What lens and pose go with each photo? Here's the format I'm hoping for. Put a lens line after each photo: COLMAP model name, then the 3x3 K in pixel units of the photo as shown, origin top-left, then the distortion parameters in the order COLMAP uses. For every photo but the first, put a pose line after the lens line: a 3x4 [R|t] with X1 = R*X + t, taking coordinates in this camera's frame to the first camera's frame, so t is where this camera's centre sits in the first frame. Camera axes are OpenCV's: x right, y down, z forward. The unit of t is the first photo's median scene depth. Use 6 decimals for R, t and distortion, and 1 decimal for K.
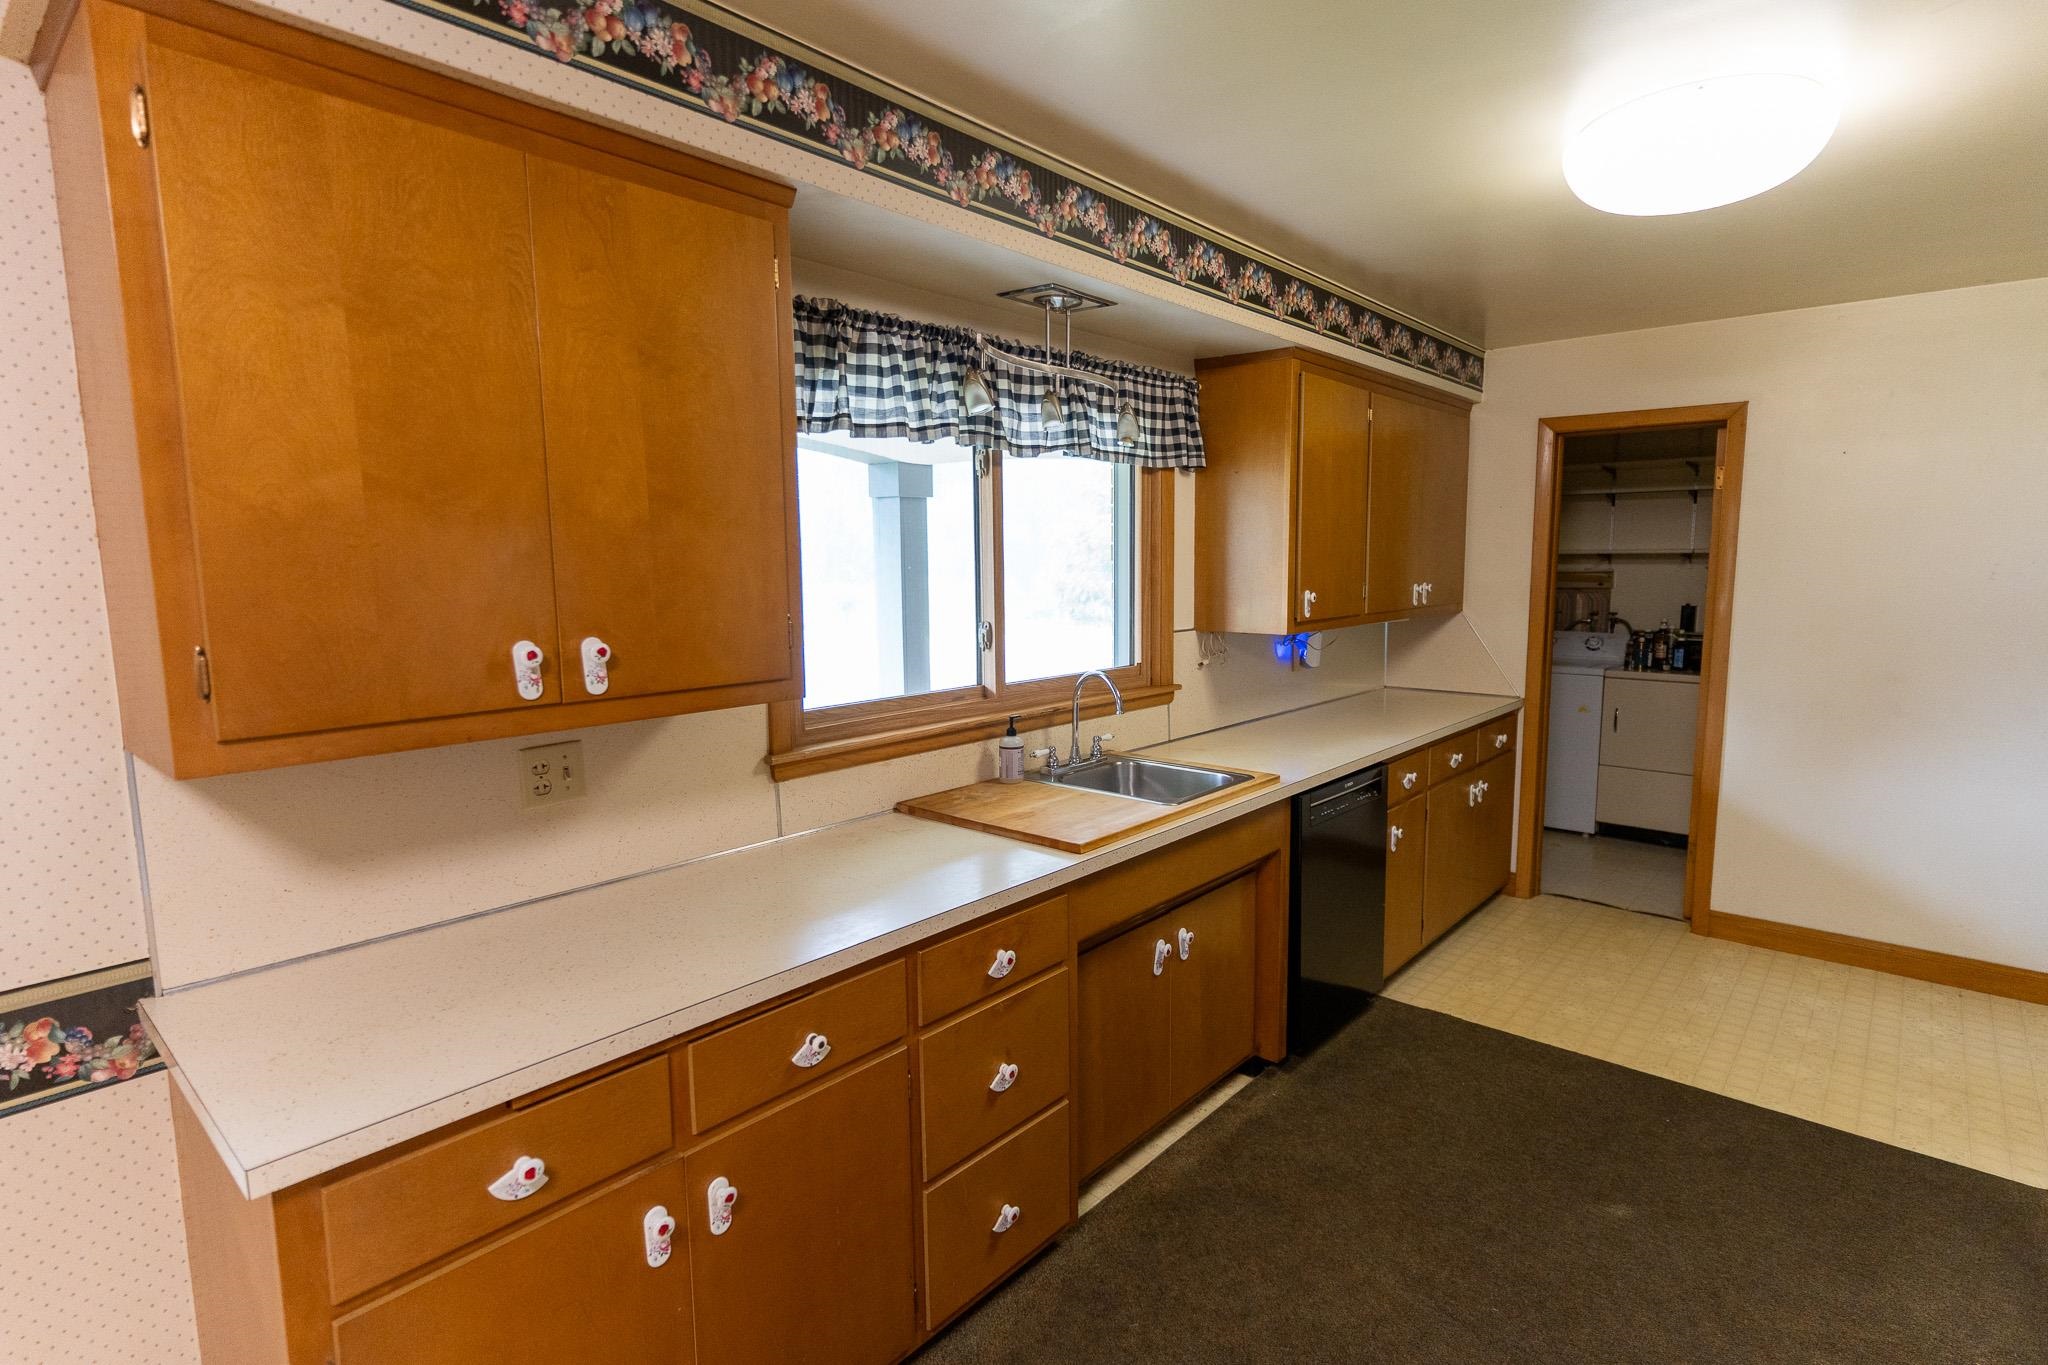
lens RADIAL K [[1018.3, 0, 1021.3], [0, 1018.3, 680.4], [0, 0, 1]] dist [-0.005989, -0.000175]
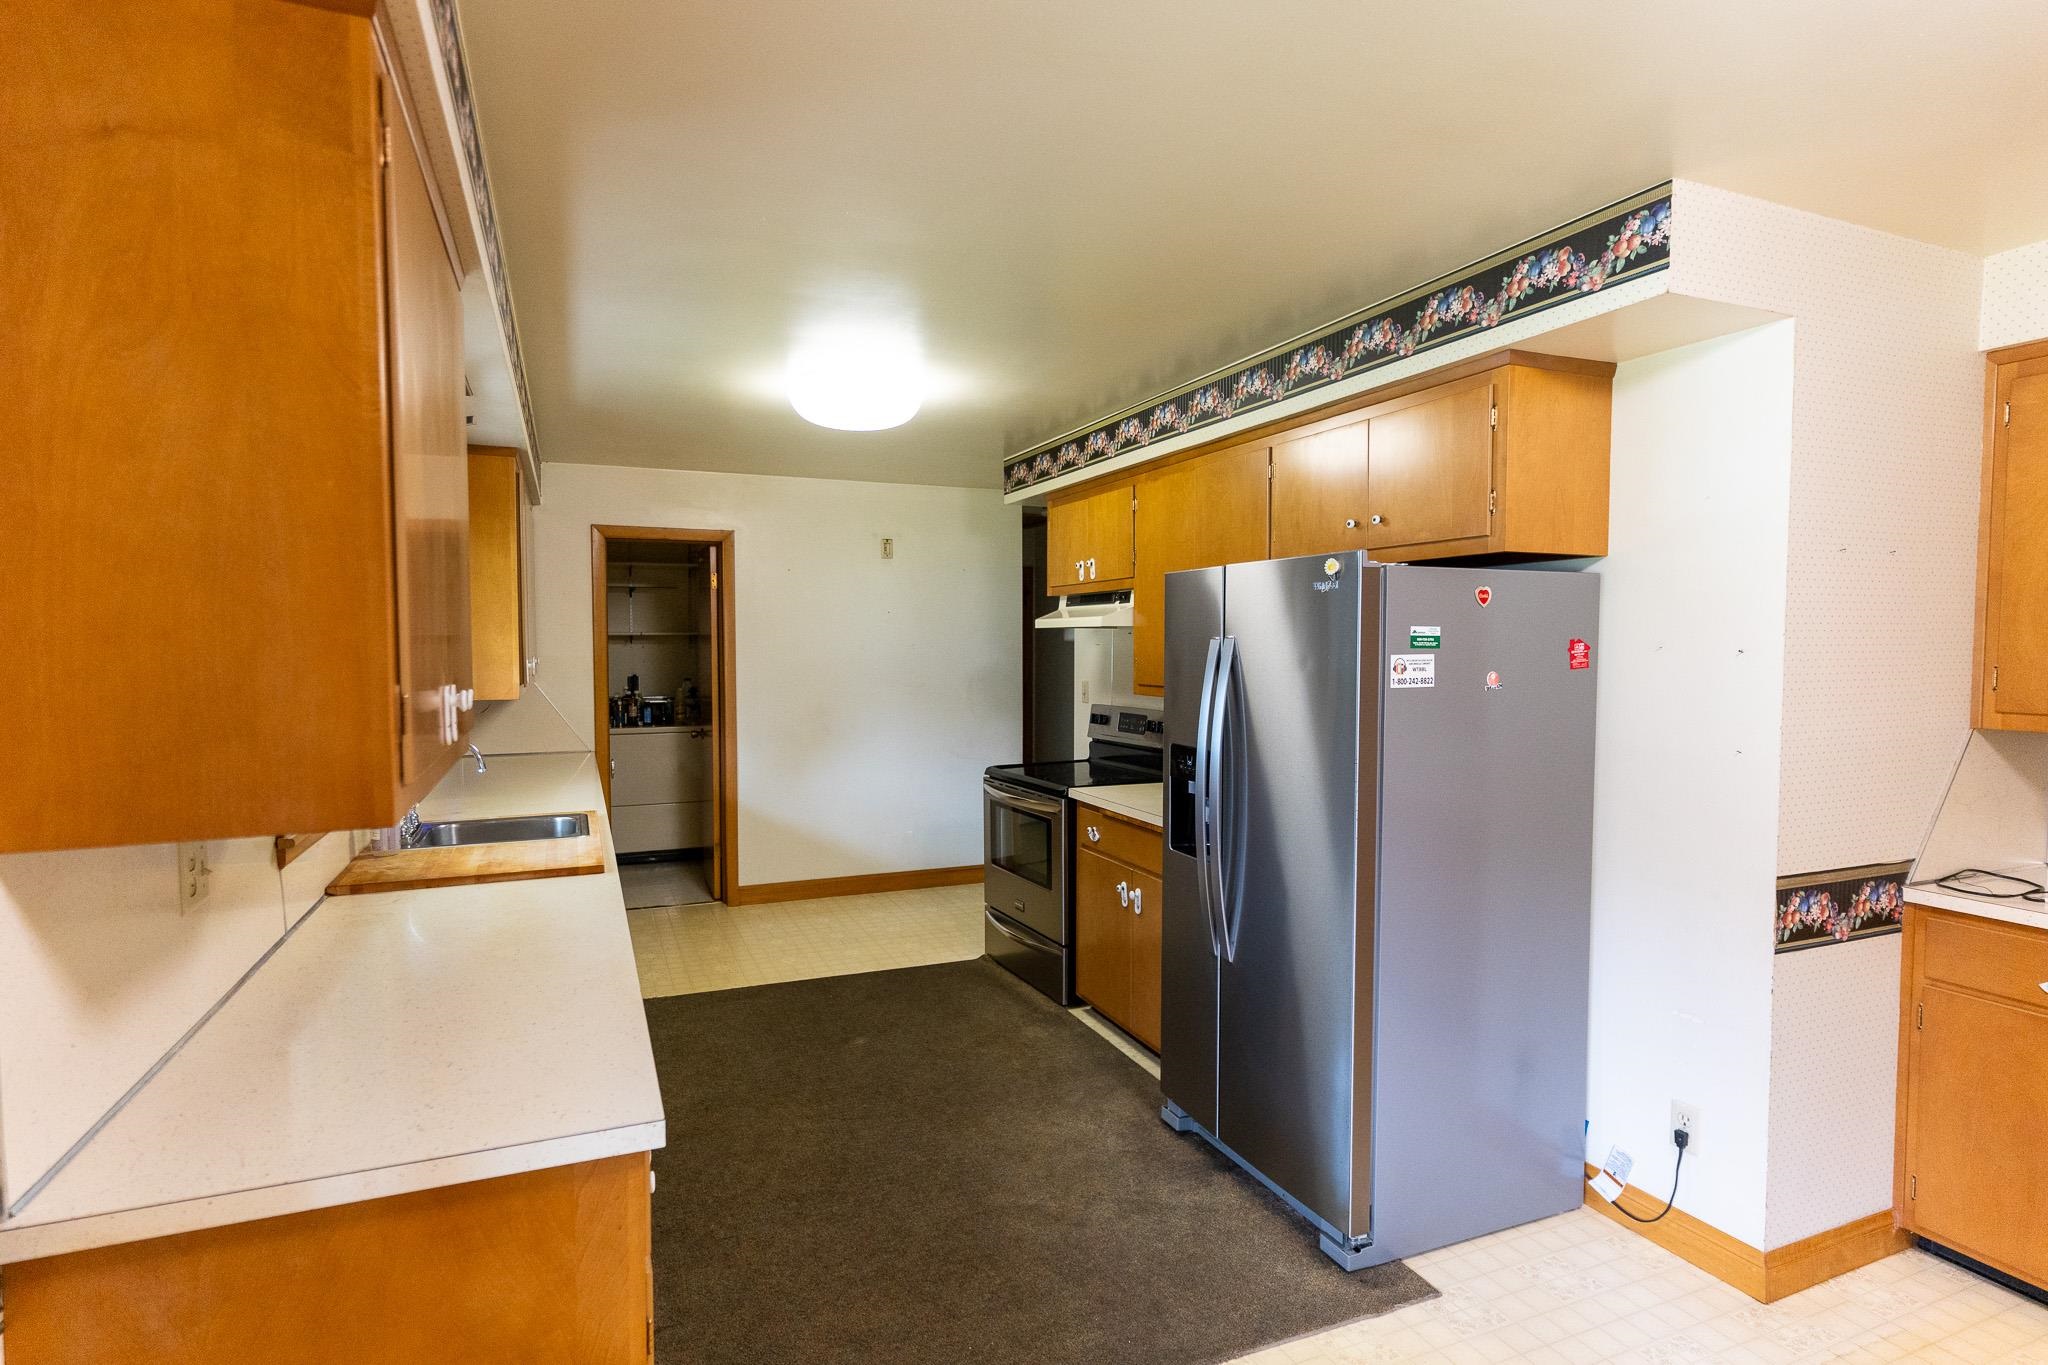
lens RADIAL K [[1017.7, 0, 1005.5], [0, 1017.7, 684.4], [0, 0, 1]] dist [0.003773, 0.000468]
pose [[0.435867, -0.029609, 0.899524, -0.516956], [0.105330, 0.994269, -0.018311, 0.016964], [-0.893826, 0.102728, 0.436488, 0.034603]]
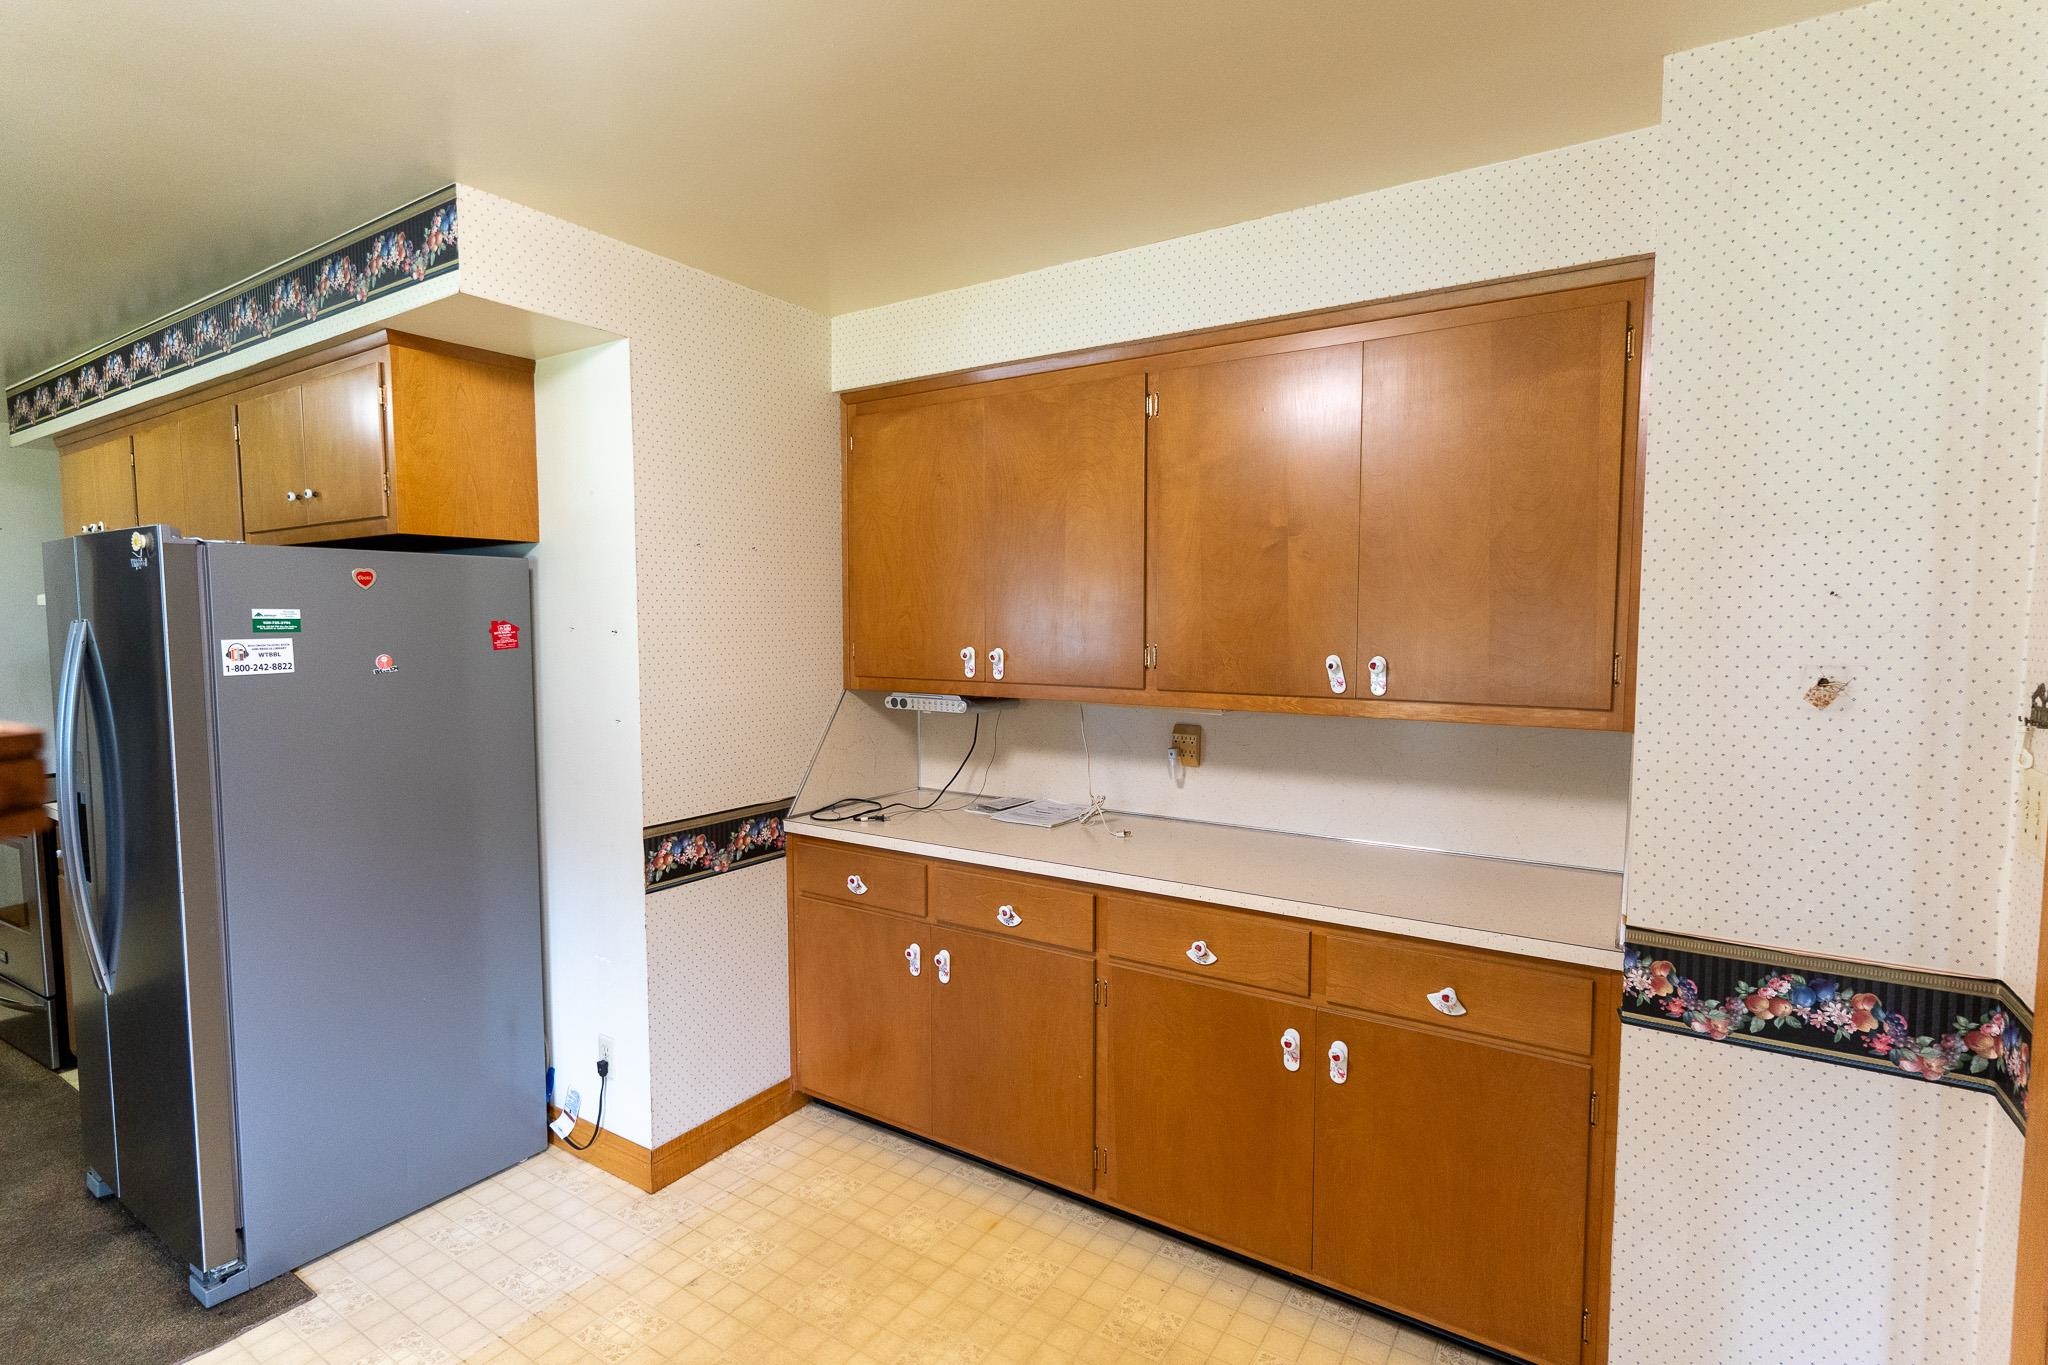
lens RADIAL K [[975.6, 0, 1024.0], [0, 975.6, 682.5], [0, 0, 1]] dist [0.003056, 0.000827]
pose [[-0.146411, -0.059462, 0.987435, -0.461730], [0.124016, 0.989213, 0.077957, 0.053464], [-0.981419, 0.133871, -0.137457, -0.310836]]
